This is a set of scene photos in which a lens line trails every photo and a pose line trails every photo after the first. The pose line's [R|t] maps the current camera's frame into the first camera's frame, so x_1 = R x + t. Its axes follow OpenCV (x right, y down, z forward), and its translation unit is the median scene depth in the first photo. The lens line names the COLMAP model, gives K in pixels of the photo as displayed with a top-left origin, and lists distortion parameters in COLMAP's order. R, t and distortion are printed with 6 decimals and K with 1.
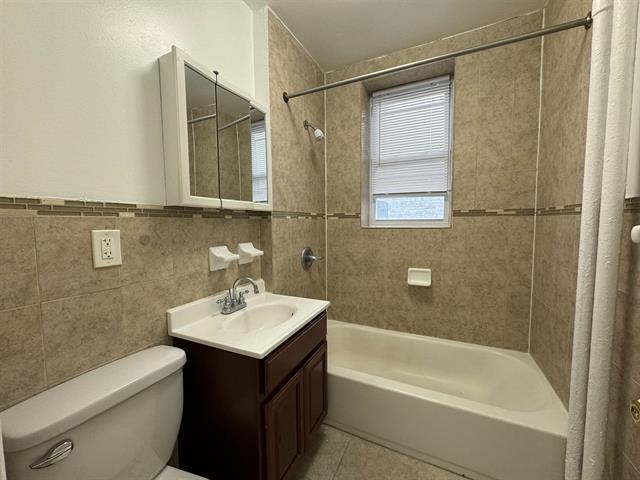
lens RADIAL K [[254.2, 0, 319.4], [0, 254.2, 239.2], [0, 0, 1]] dist [-0.002146, -0.000087]
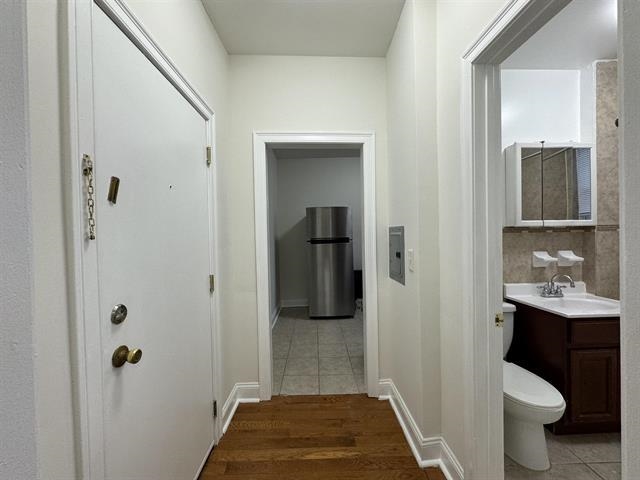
lens RADIAL K [[254.2, 0, 319.4], [0, 254.2, 239.2], [0, 0, 1]] dist [-0.002146, -0.000087]
pose [[0.459509, 0.014122, -0.888061, 0.313160], [-0.049530, 0.998725, -0.009746, 0.033893], [0.886791, 0.048464, 0.459622, -0.794720]]
